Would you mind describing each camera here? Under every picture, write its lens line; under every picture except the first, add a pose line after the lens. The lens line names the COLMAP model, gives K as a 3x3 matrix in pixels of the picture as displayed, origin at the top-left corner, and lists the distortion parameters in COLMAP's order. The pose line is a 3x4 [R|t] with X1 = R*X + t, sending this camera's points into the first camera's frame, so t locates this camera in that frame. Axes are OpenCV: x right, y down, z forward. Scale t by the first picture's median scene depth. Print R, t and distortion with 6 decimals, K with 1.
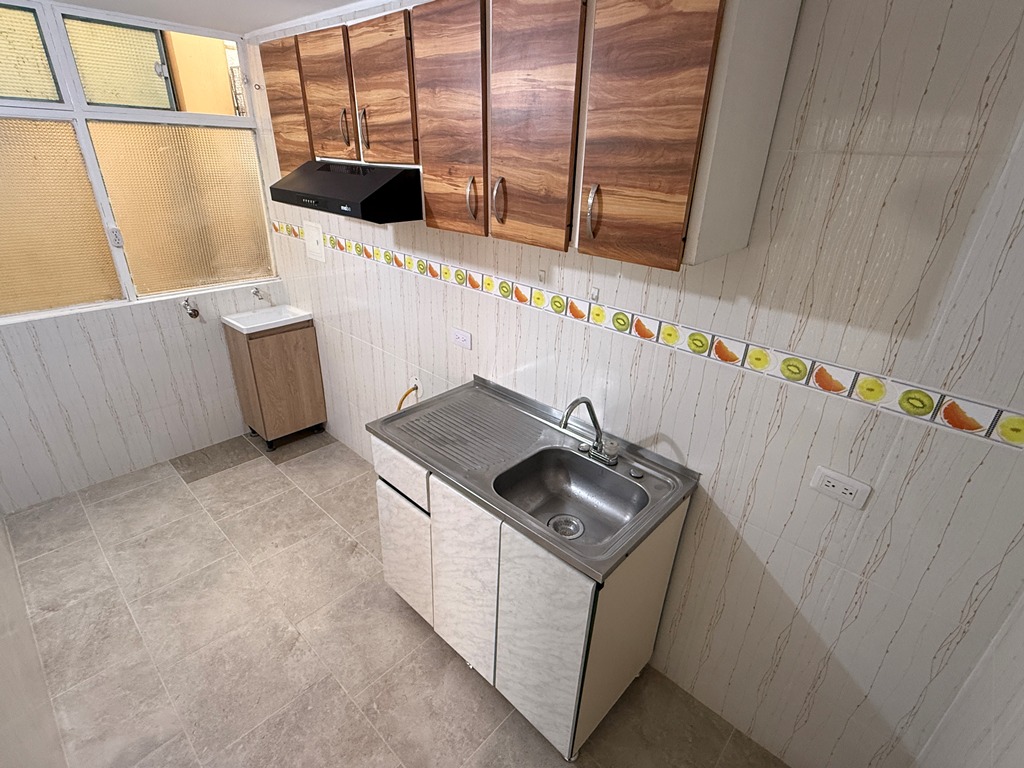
lens RADIAL K [[495.1, 0, 516.0], [0, 495.1, 383.8], [0, 0, 1]] dist [0.000068, 0.000014]
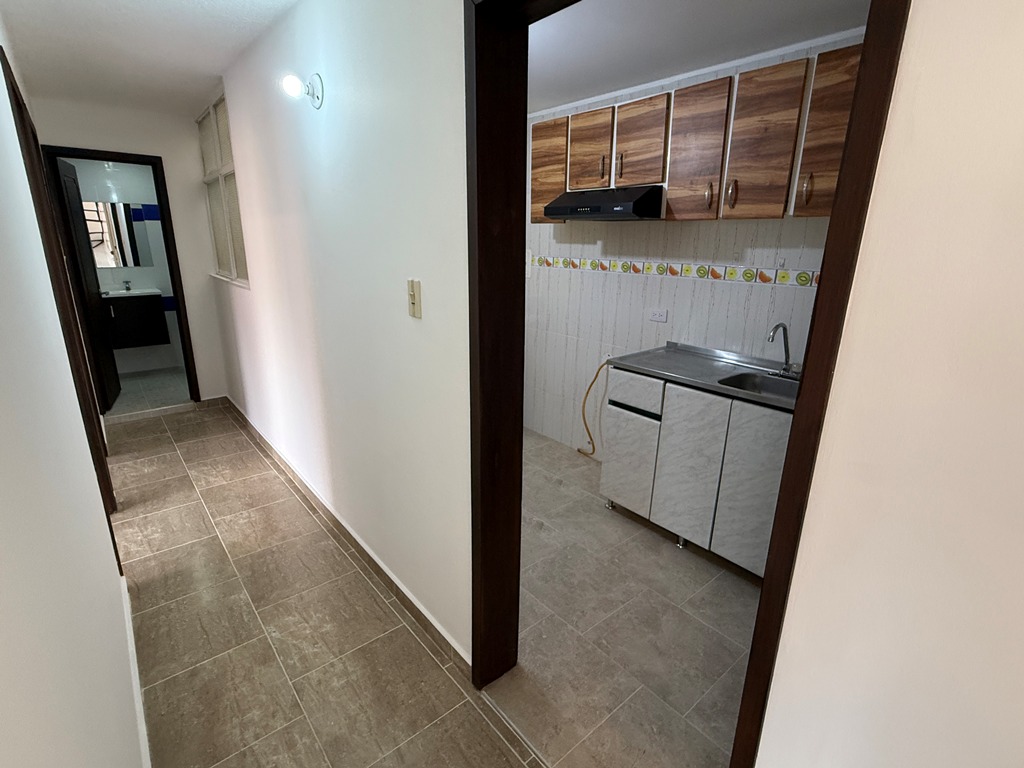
lens RADIAL K [[497.9, 0, 514.3], [0, 497.9, 384.6], [0, 0, 1]] dist [0.001381, -0.000819]
pose [[0.991960, 0.017059, -0.125399, -0.425836], [-0.037105, 0.986531, -0.159313, 0.430881], [0.120993, 0.162685, 0.979231, -0.470979]]
